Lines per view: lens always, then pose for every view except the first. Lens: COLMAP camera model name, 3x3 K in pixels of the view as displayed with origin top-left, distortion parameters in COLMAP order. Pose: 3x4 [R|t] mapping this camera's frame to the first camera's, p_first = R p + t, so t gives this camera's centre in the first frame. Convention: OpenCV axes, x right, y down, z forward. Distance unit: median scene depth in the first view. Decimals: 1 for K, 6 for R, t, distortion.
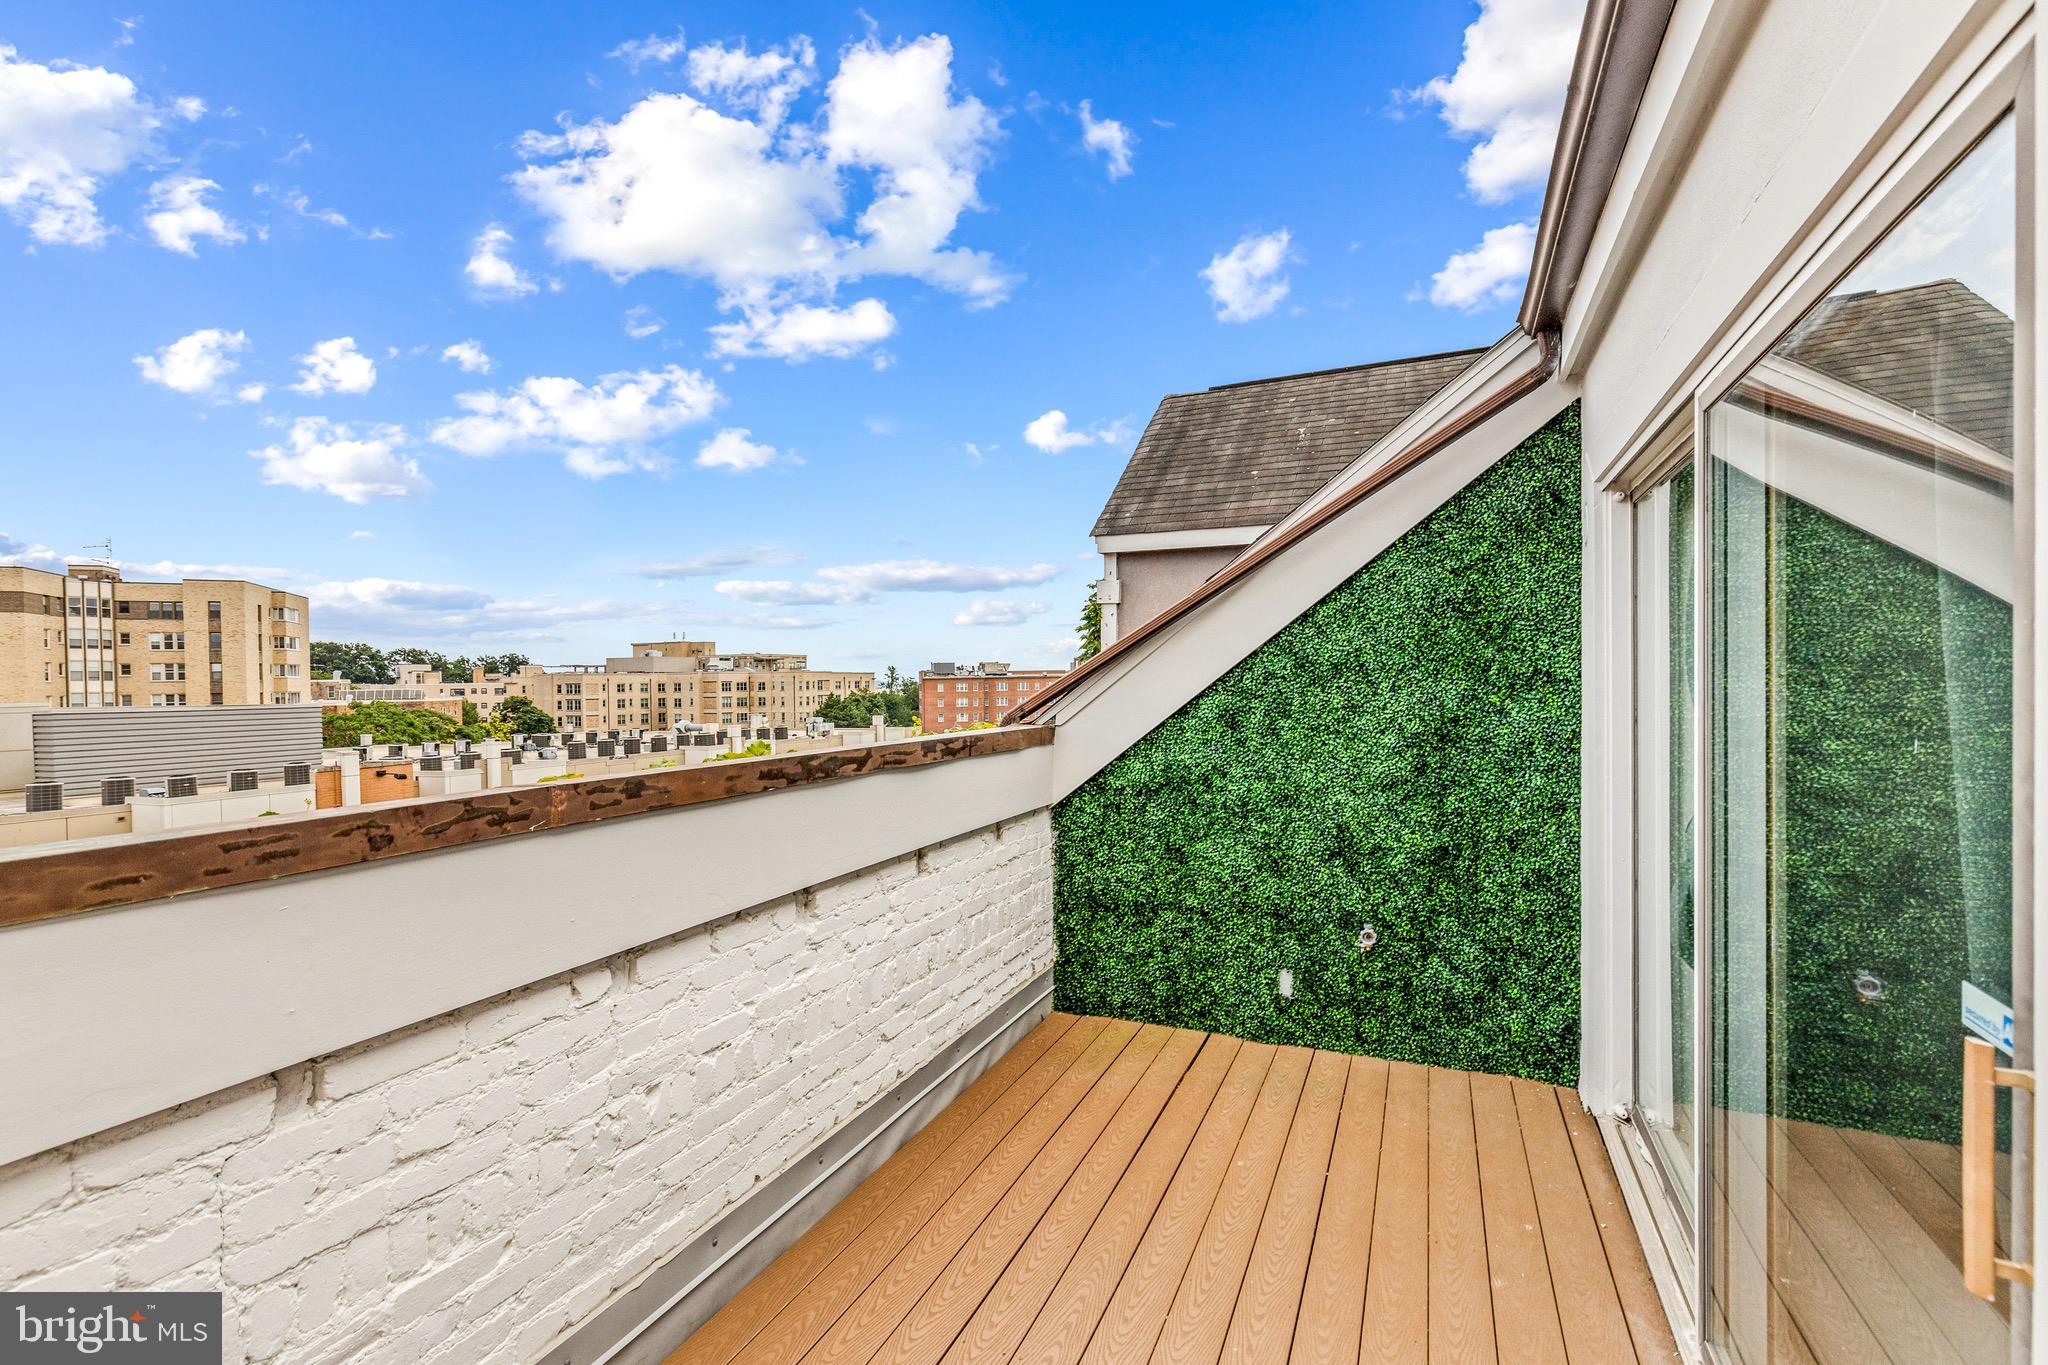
lens RADIAL K [[916.8, 0, 1015.6], [0, 916.8, 683.2], [0, 0, 1]] dist [0.002970, 0.000229]
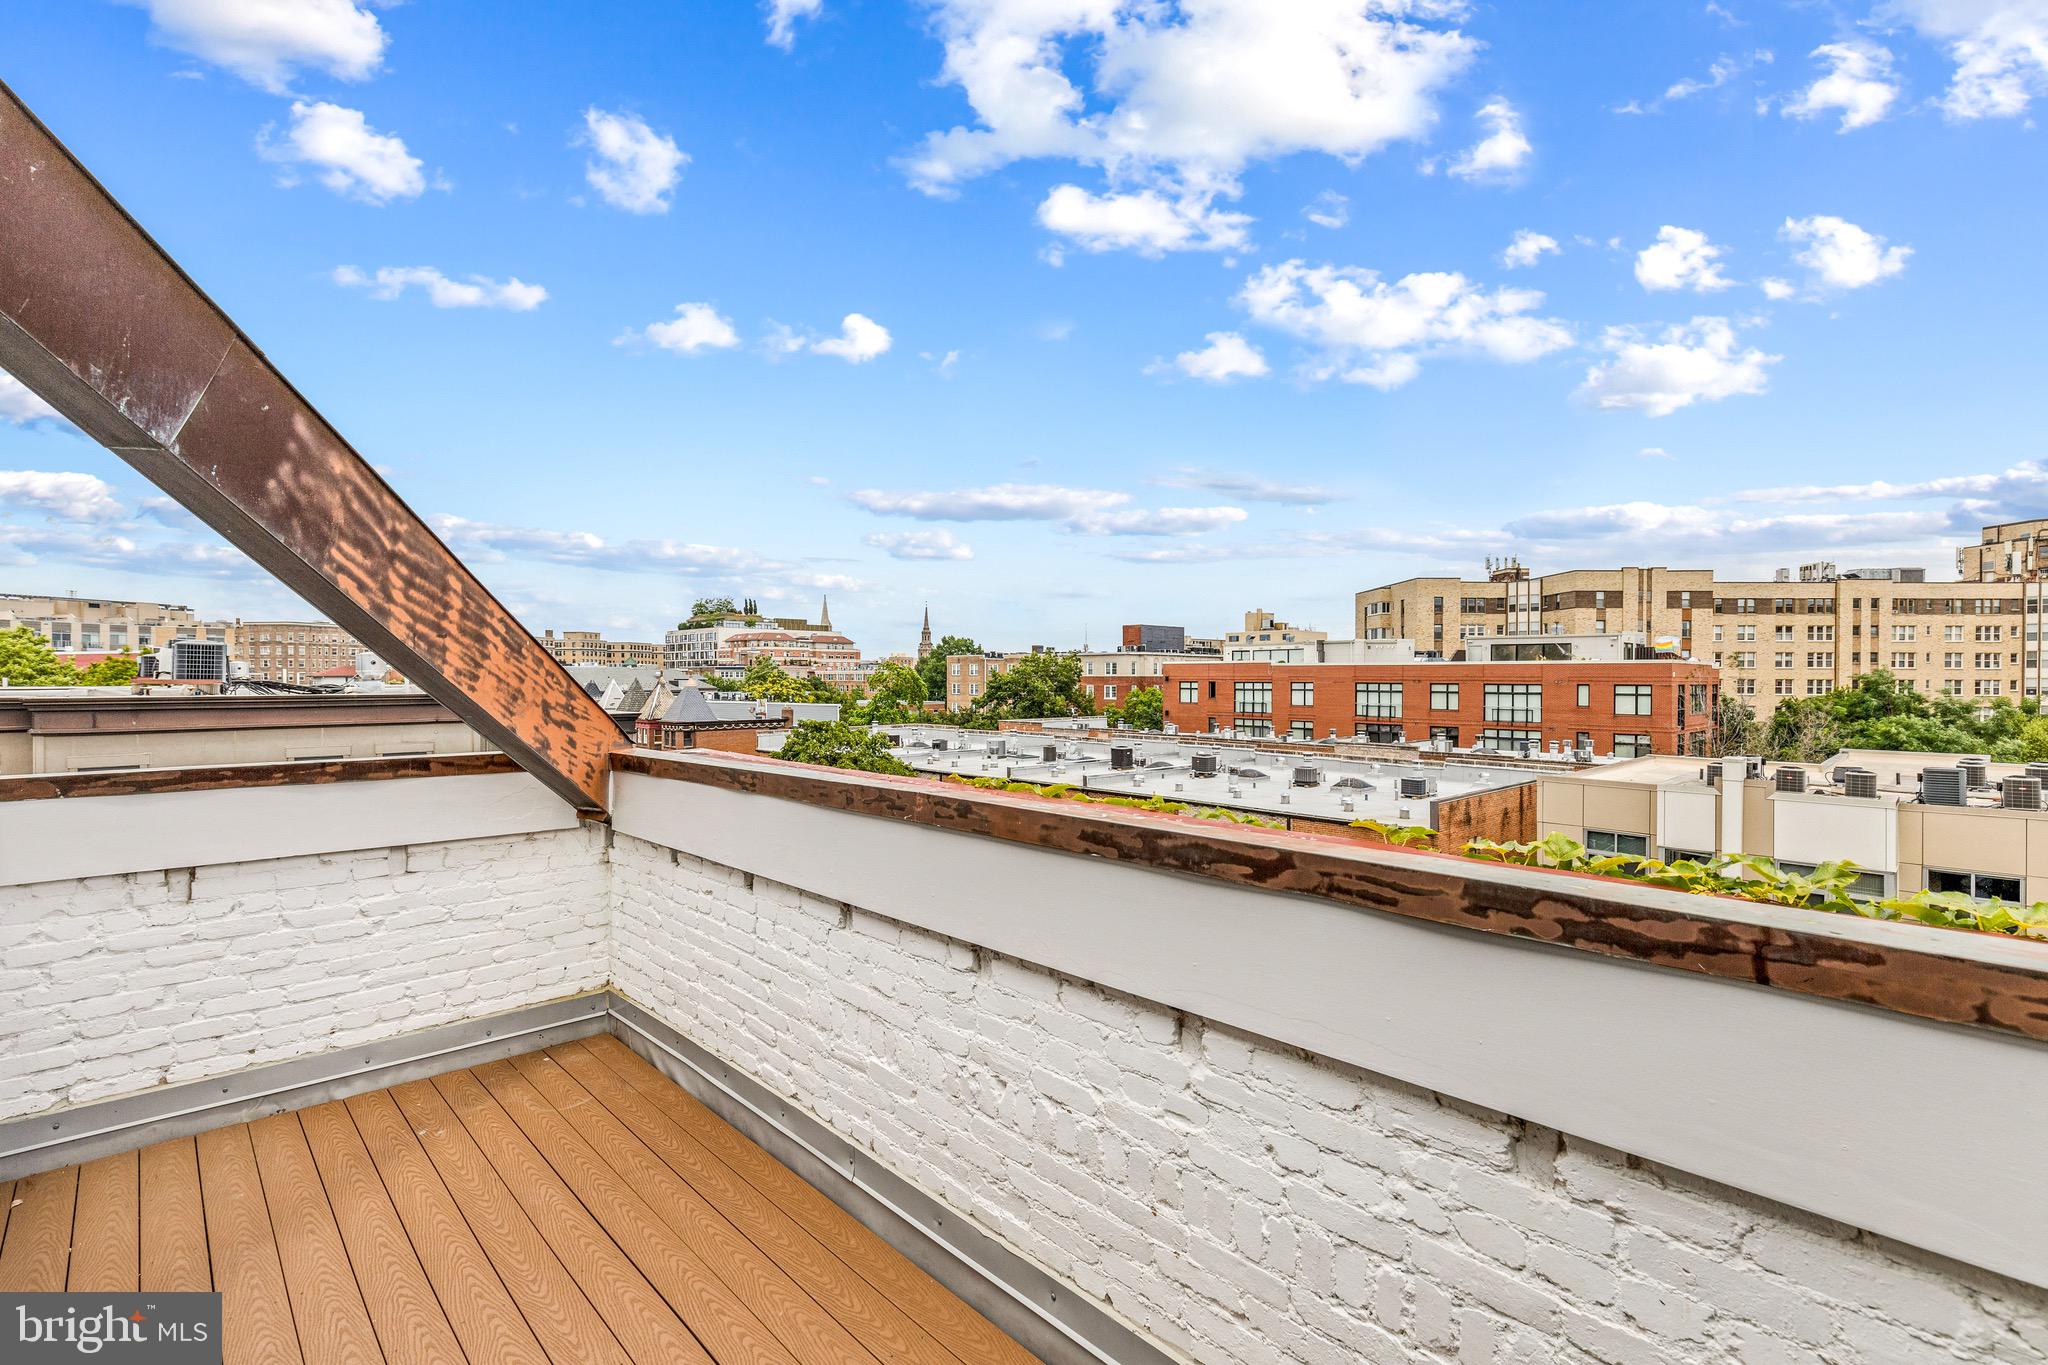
lens RADIAL K [[916.8, 0, 1015.6], [0, 916.8, 683.2], [0, 0, 1]] dist [0.002970, 0.000229]
pose [[-0.380131, 0.015338, -0.924805, 0.566347], [-0.000675, 0.999858, 0.016860, -0.060909], [0.924932, 0.007033, -0.380067, 1.288294]]
